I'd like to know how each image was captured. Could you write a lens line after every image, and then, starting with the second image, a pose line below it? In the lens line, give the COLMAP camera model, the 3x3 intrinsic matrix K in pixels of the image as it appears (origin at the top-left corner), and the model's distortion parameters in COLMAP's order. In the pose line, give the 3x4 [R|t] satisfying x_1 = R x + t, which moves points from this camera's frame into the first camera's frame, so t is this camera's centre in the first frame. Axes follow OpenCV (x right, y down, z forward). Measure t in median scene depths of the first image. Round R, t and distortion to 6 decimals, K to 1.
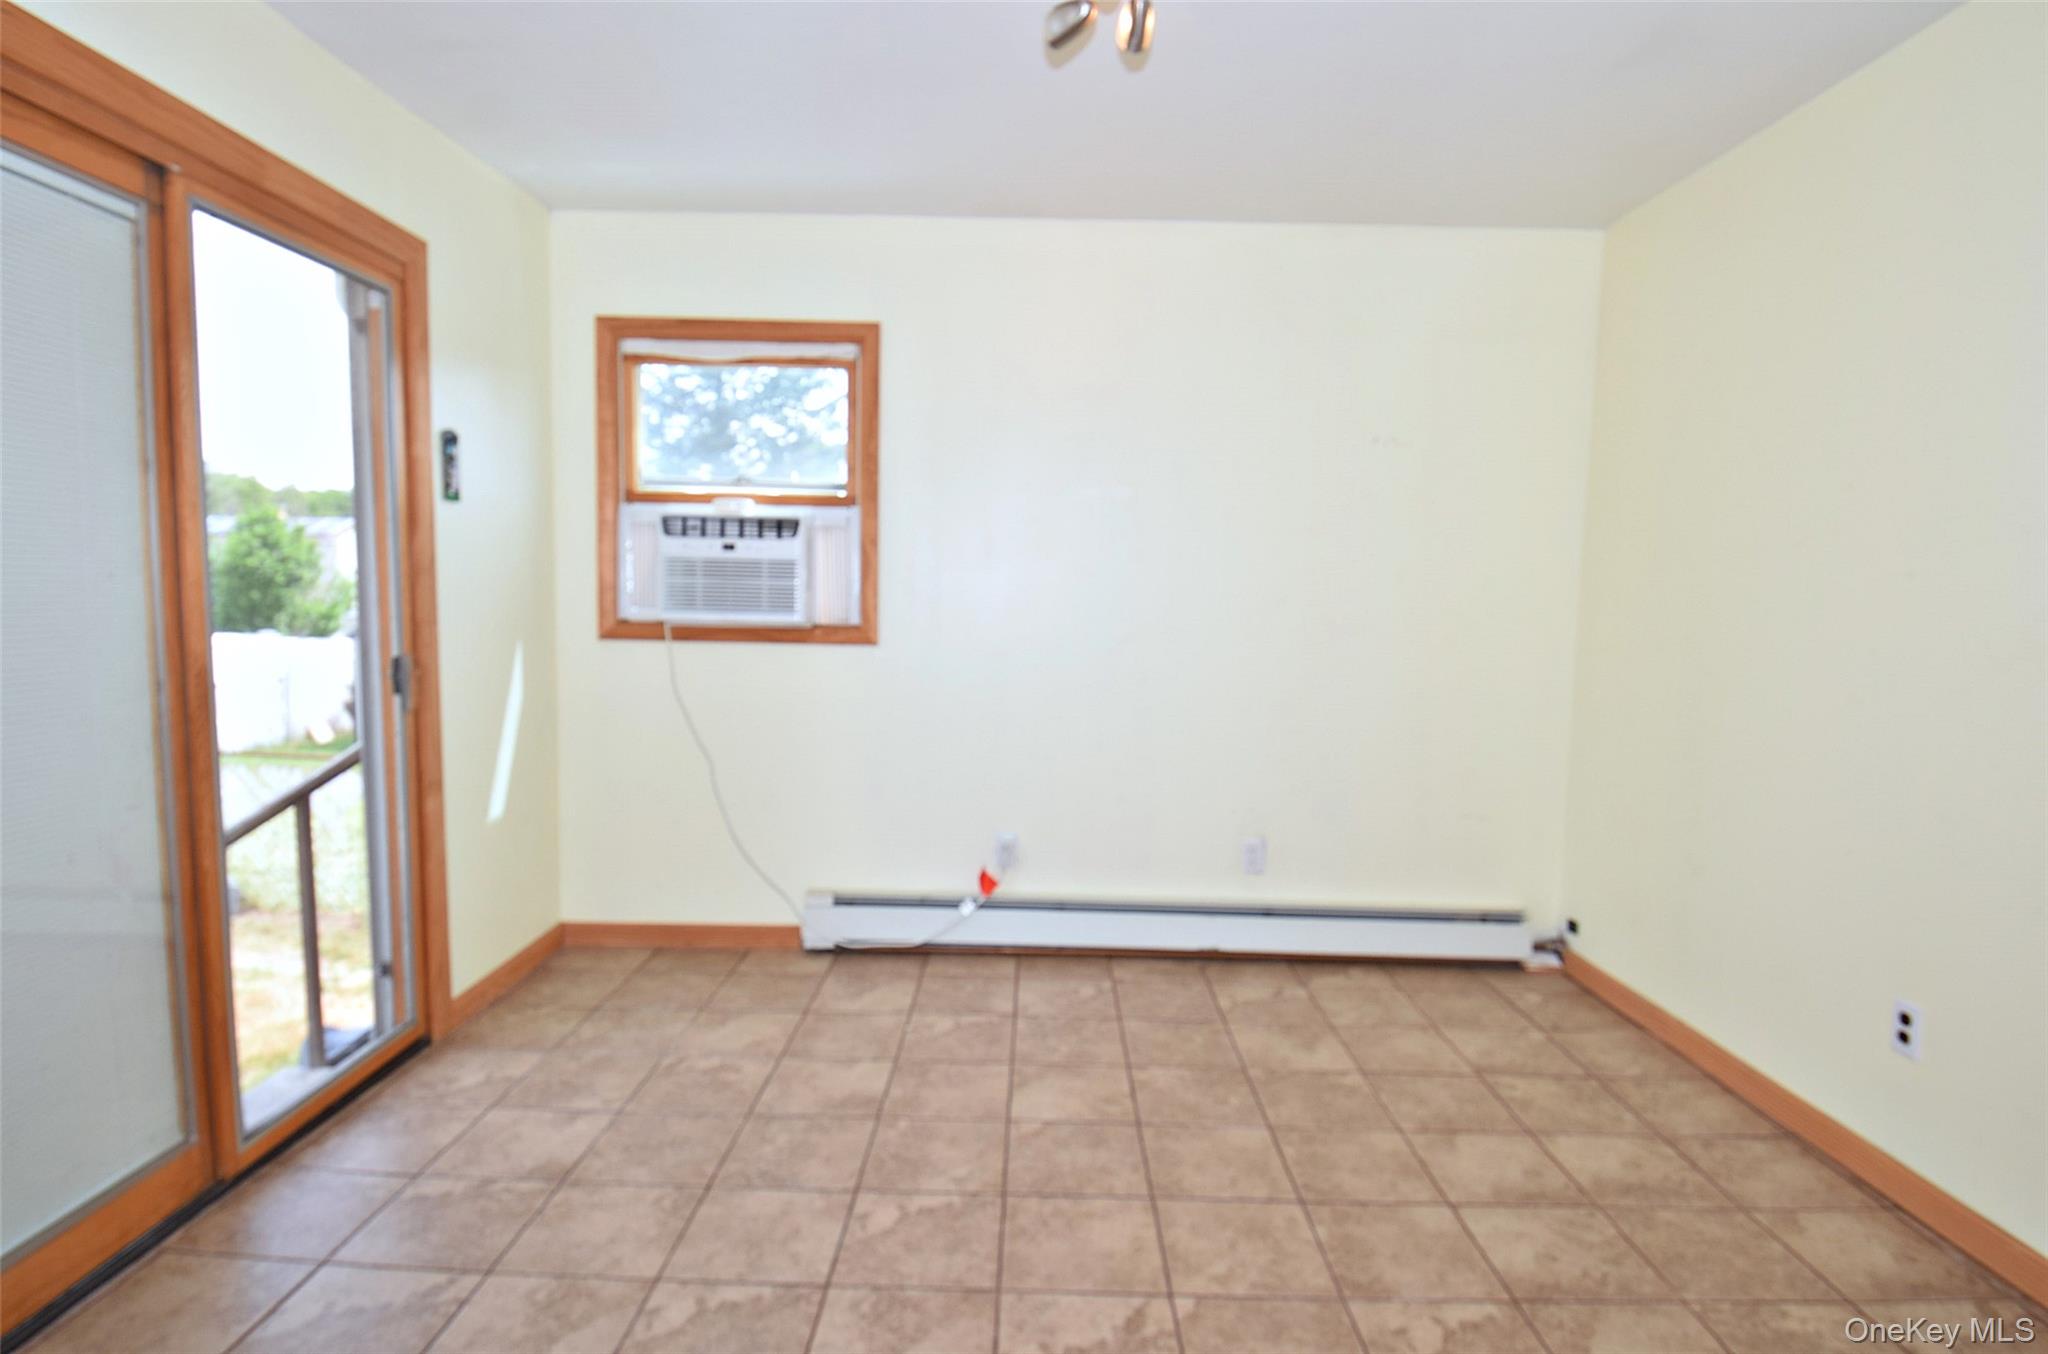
lens RADIAL K [[1075.3, 0, 1024.0], [0, 1075.3, 677.0], [0, 0, 1]] dist [0.031906, -0.041306]
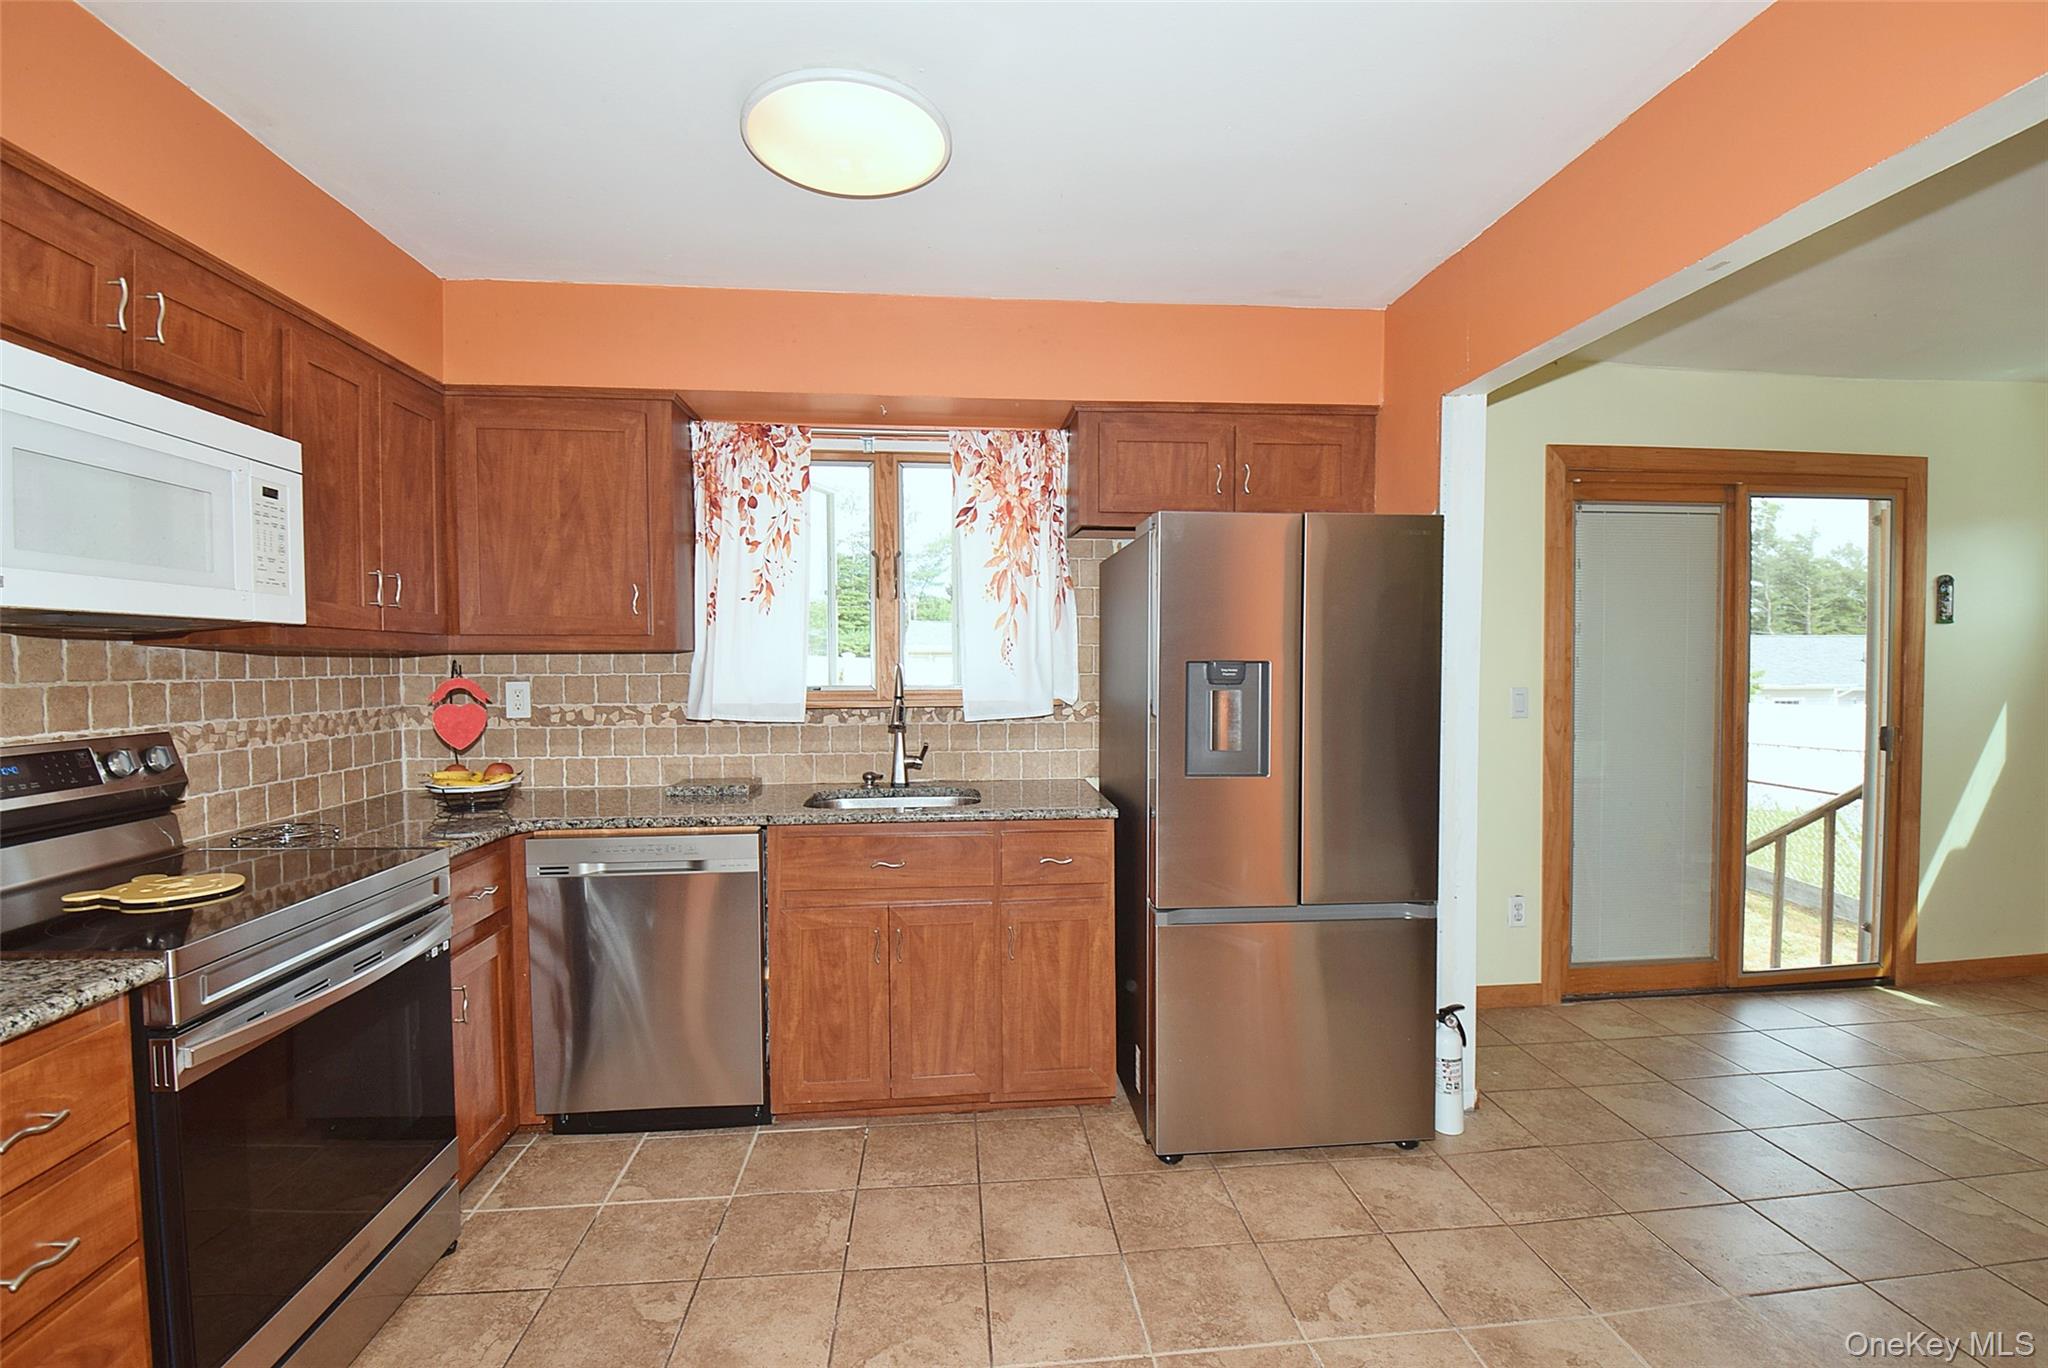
lens RADIAL K [[905.8, 0, 1032.1], [0, 905.8, 702.4], [0, 0, 1]] dist [0.004012, -0.018997]
pose [[0.108895, 0.024149, -0.993760, 0.522455], [-0.068497, 0.997511, 0.016734, 0.007814], [0.991690, 0.066248, 0.110278, -0.339808]]
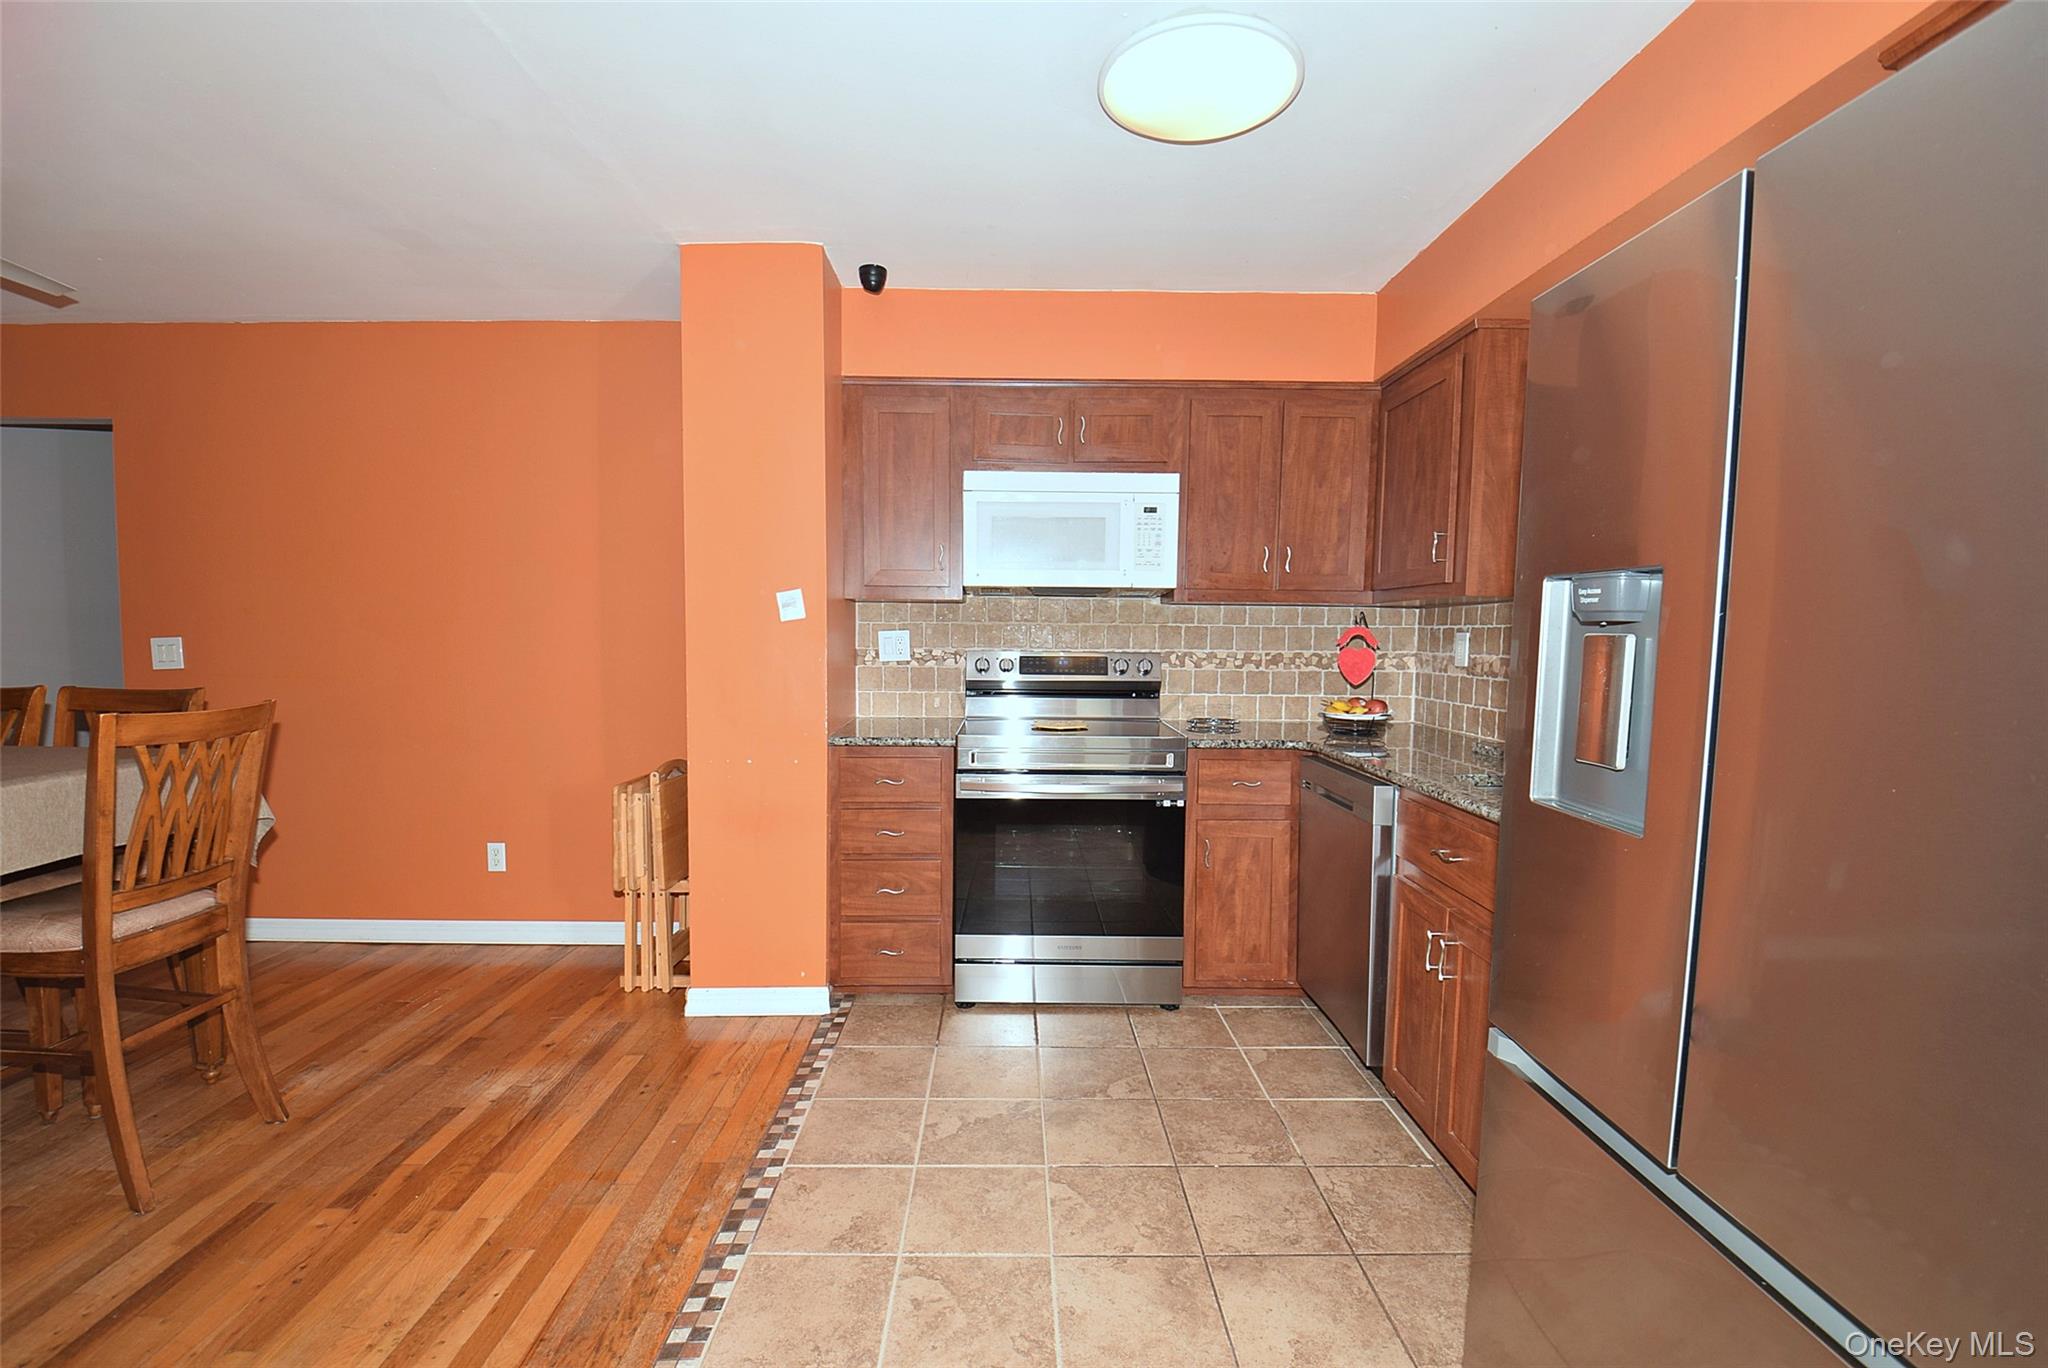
lens RADIAL K [[909.2, 0, 1017.6], [0, 909.2, 696.9], [0, 0, 1]] dist [0.014936, -0.018061]
pose [[-0.999293, -0.028947, -0.023999, 0.019287], [-0.032093, 0.989173, 0.143204, -0.021942], [0.019593, 0.143873, -0.989402, 0.272391]]
